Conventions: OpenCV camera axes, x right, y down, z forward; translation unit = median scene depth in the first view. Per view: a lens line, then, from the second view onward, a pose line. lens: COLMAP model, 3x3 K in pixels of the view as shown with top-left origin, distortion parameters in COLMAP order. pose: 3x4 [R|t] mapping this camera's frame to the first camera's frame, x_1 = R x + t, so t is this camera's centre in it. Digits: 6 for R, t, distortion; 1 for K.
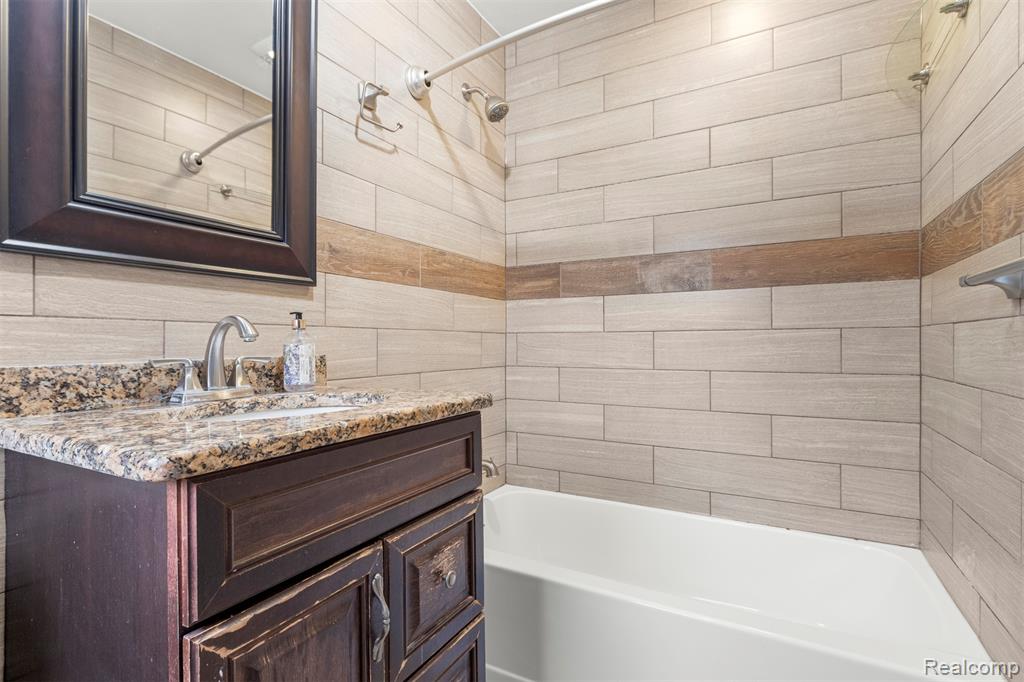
lens RADIAL K [[477.6, 0, 495.4], [0, 477.6, 337.2], [0, 0, 1]] dist [0.001644, 0.000150]
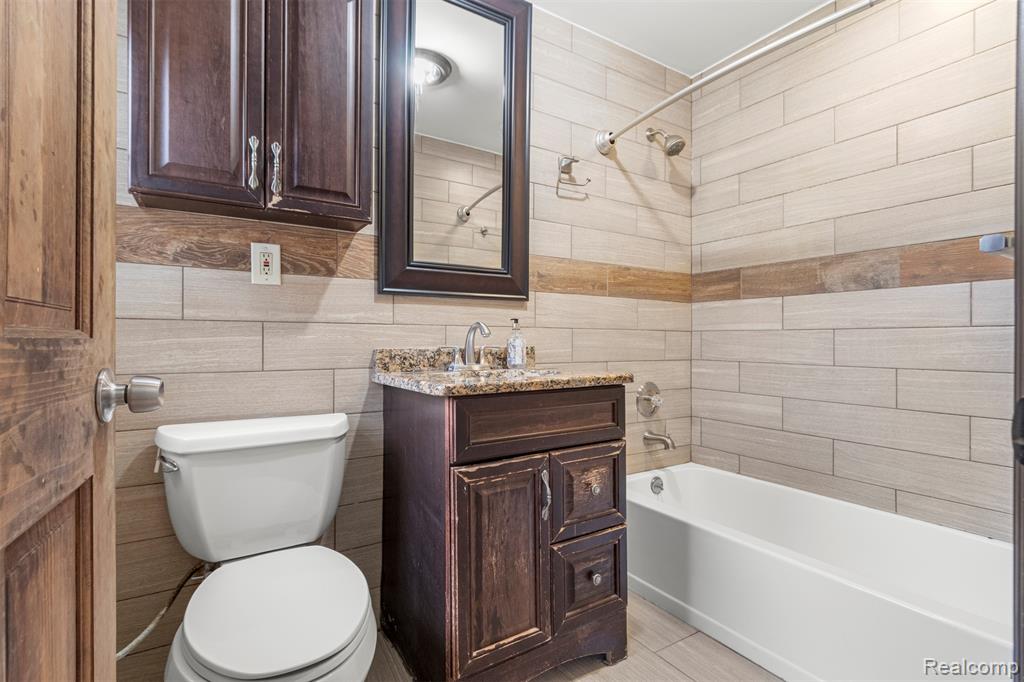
lens RADIAL K [[477.6, 0, 495.4], [0, 477.6, 337.2], [0, 0, 1]] dist [0.001644, 0.000150]
pose [[0.870942, 0.002935, -0.491377, 0.212506], [-0.000714, 0.999989, 0.004707, 0.000783], [0.491385, -0.003748, 0.870934, -0.285678]]
